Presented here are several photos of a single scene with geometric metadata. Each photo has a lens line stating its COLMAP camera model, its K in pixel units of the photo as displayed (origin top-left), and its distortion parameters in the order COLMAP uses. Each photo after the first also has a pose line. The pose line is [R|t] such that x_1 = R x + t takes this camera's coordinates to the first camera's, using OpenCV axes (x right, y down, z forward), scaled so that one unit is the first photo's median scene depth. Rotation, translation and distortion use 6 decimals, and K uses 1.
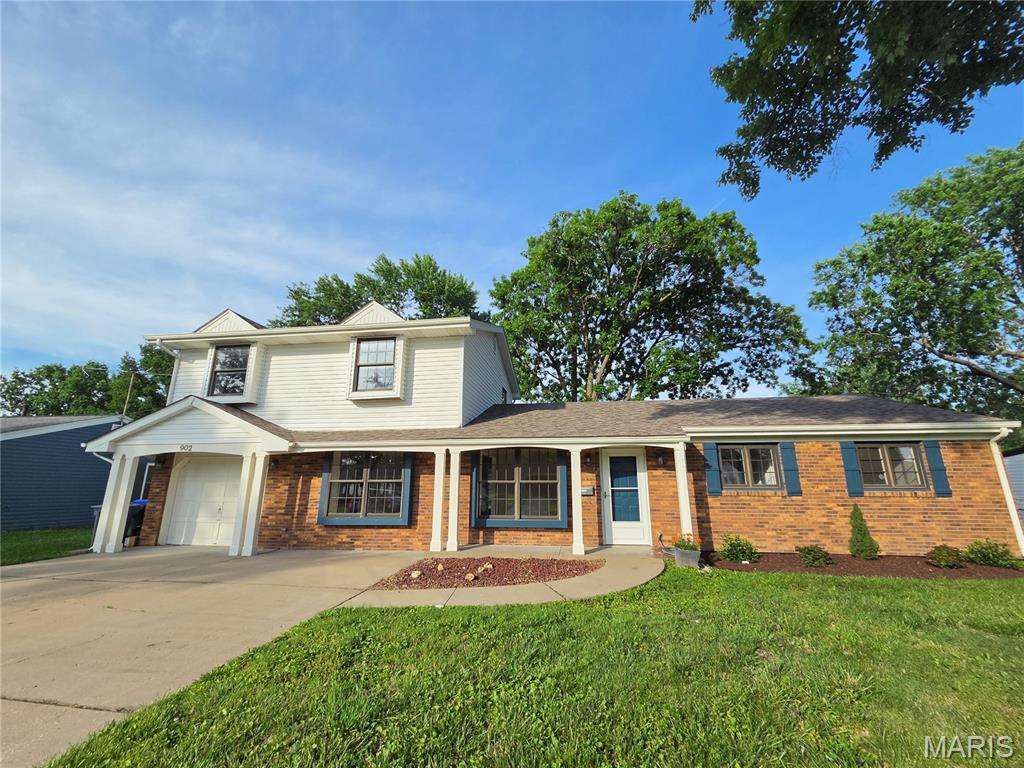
lens RADIAL K [[417.9, 0, 512.0], [0, 417.9, 382.7], [0, 0, 1]] dist [0.007324, 0.000104]
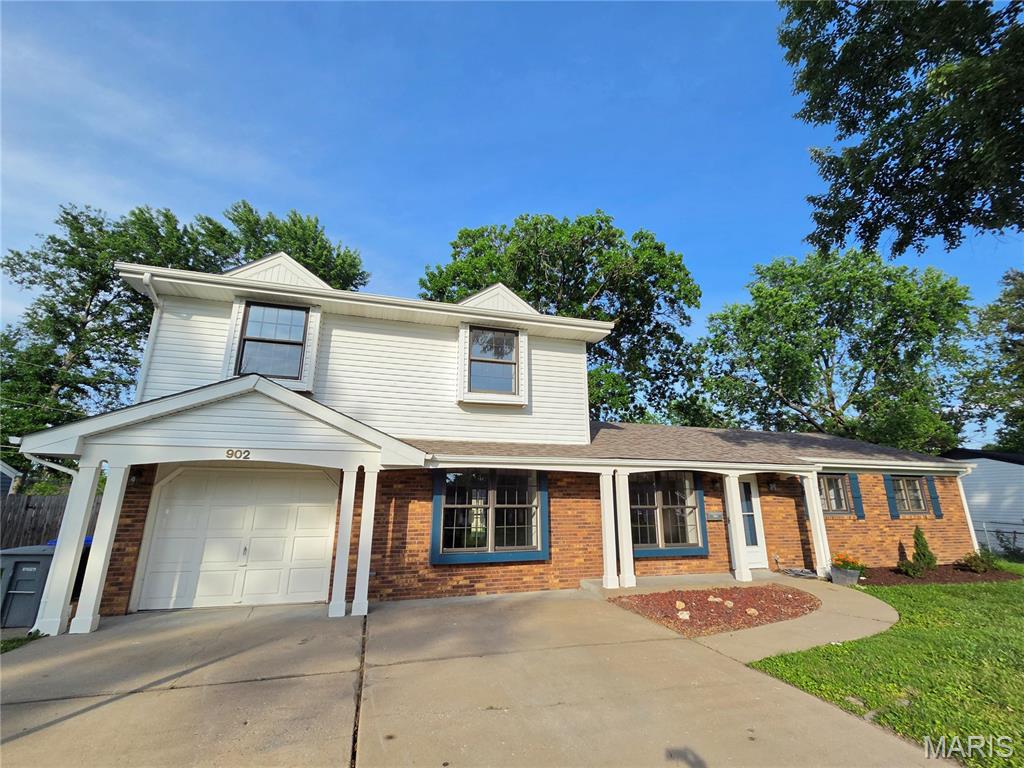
lens RADIAL K [[459.7, 0, 513.3], [0, 459.7, 384.2], [0, 0, 1]] dist [0.007133, 0.000056]
pose [[0.907154, 0.107244, 0.406904, -0.684991], [-0.099471, 0.994225, -0.040278, 0.035255], [-0.408874, -0.003937, 0.912582, 0.183773]]
